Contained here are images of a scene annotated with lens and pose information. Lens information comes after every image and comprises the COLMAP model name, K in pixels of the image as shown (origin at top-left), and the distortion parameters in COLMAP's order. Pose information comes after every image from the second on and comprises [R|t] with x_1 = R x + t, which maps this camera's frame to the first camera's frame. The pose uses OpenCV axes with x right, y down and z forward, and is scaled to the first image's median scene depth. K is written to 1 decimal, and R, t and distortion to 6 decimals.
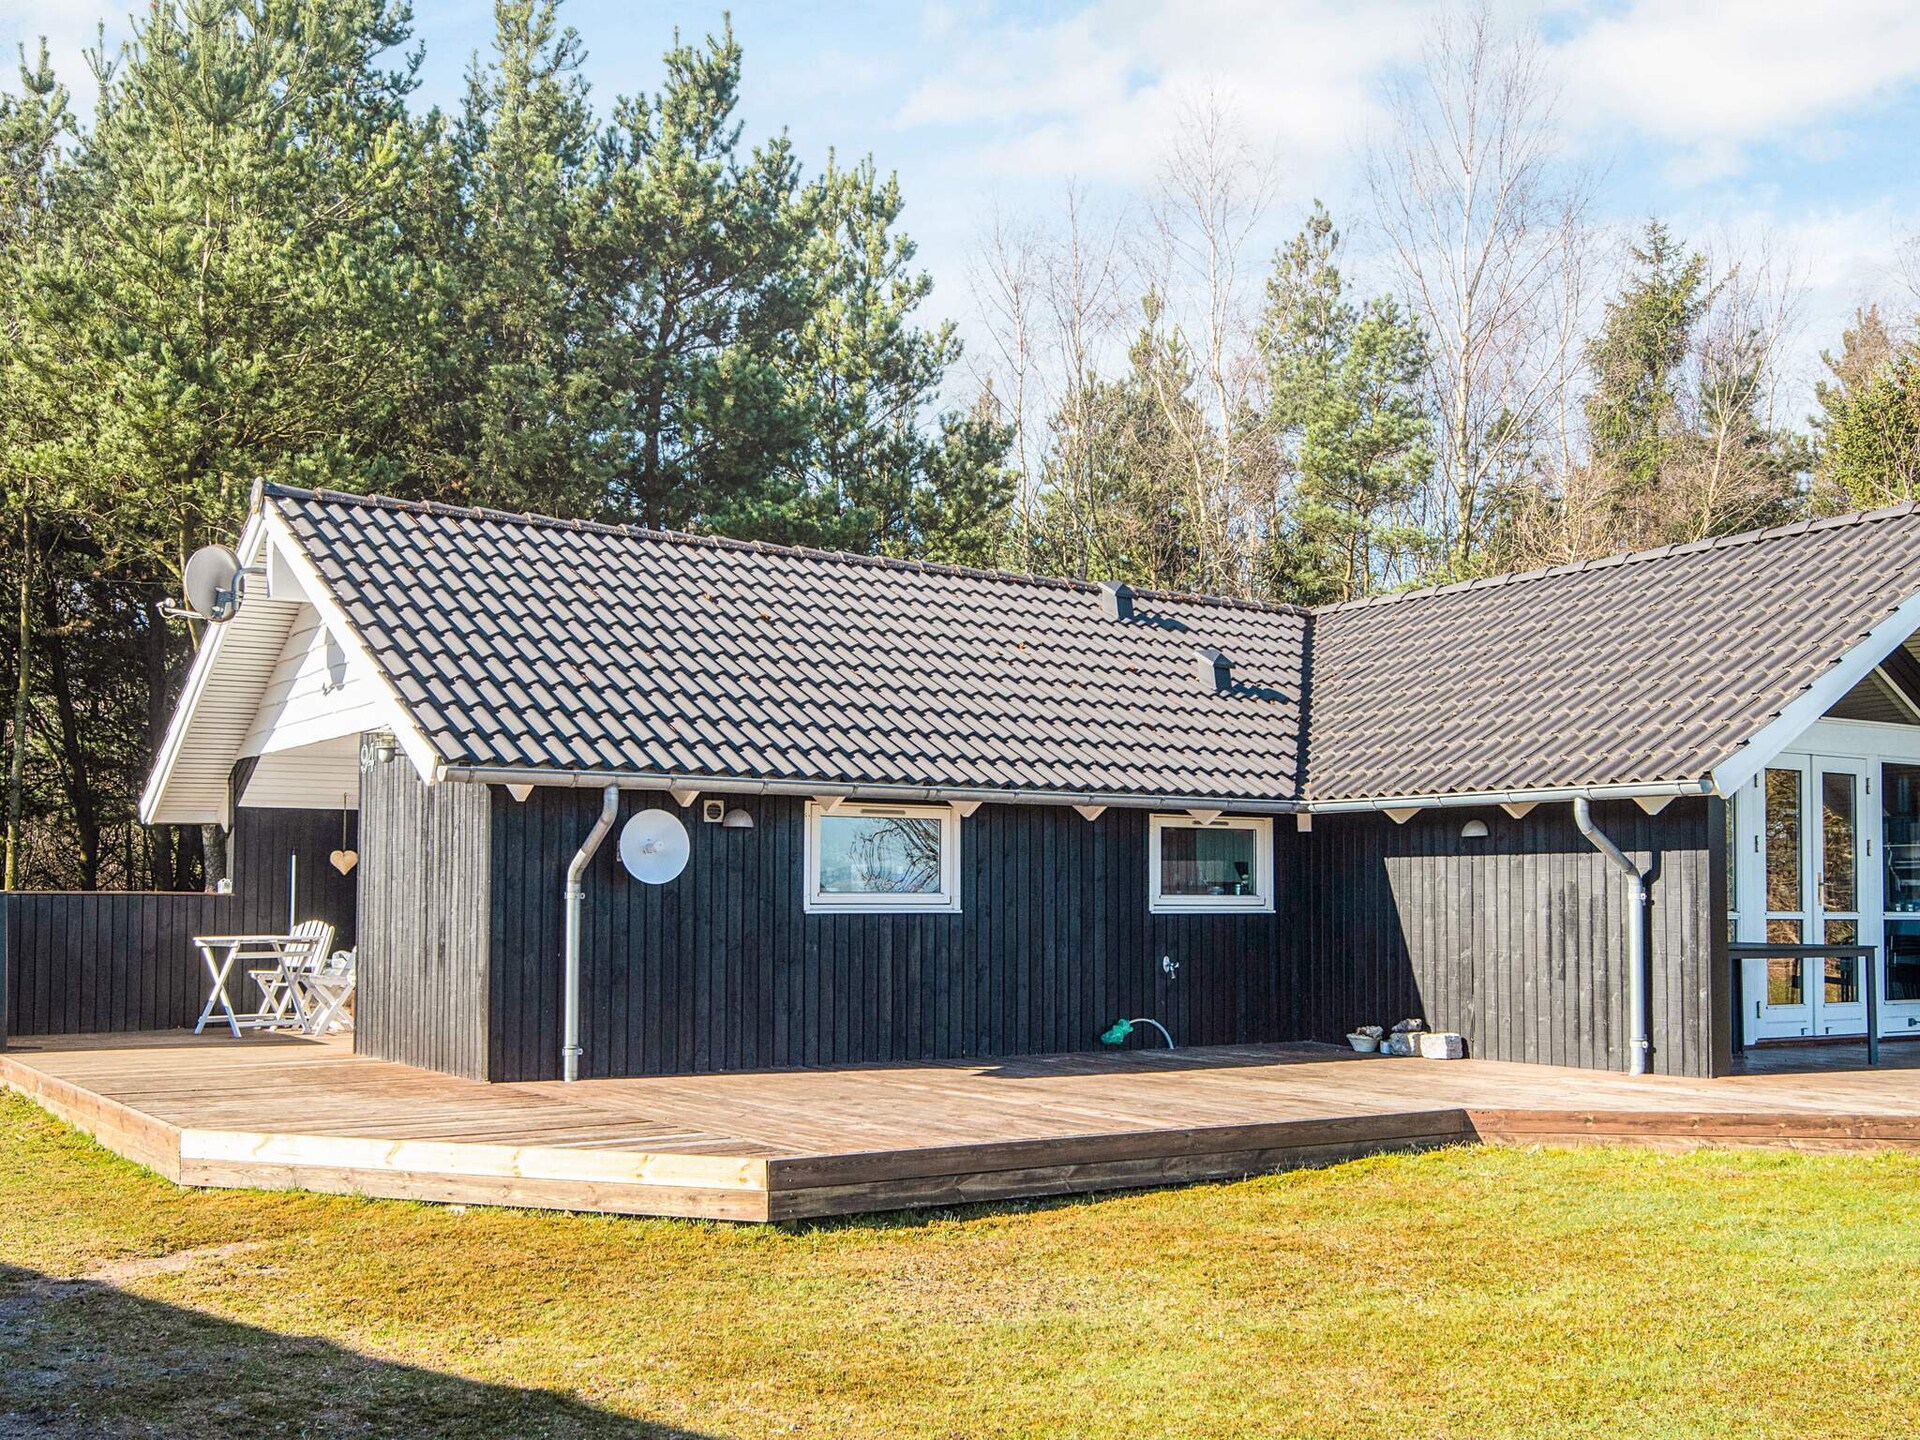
lens RADIAL K [[2813.3, 0, 959.2], [0, 2813.3, 809.0], [0, 0, 1]] dist [0.130249, -0.061408]
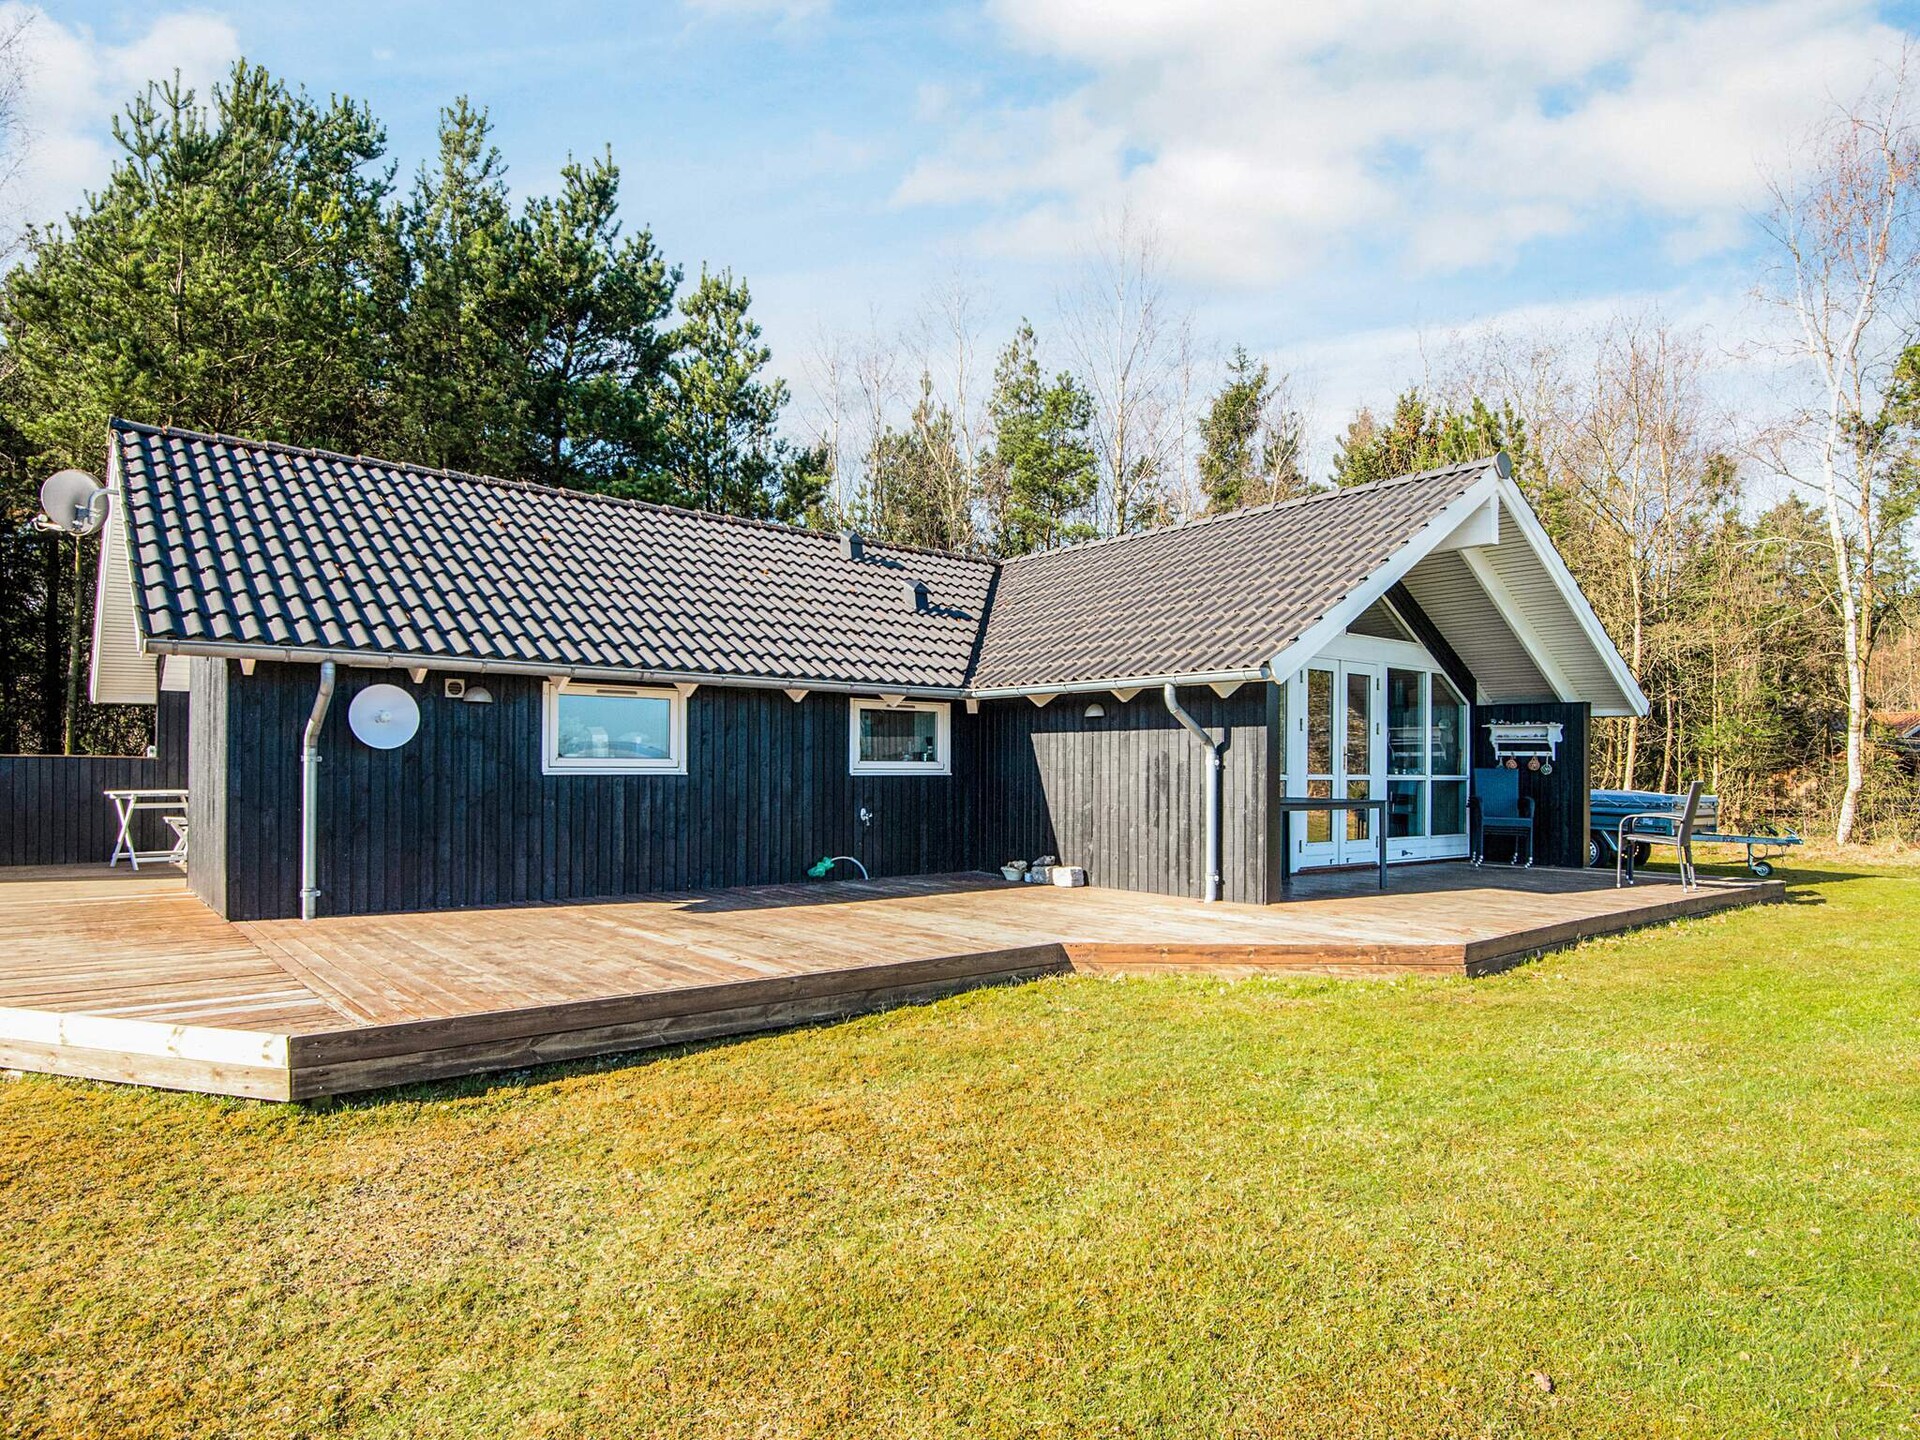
lens RADIAL K [[2813.3, 0, 959.2], [0, 2813.3, 809.0], [0, 0, 1]] dist [0.130249, -0.061408]
pose [[0.988761, 0.000854, 0.149500, -0.075314], [-0.008177, 0.998796, 0.048375, -0.010285], [-0.149278, -0.049054, 0.987578, -0.282333]]
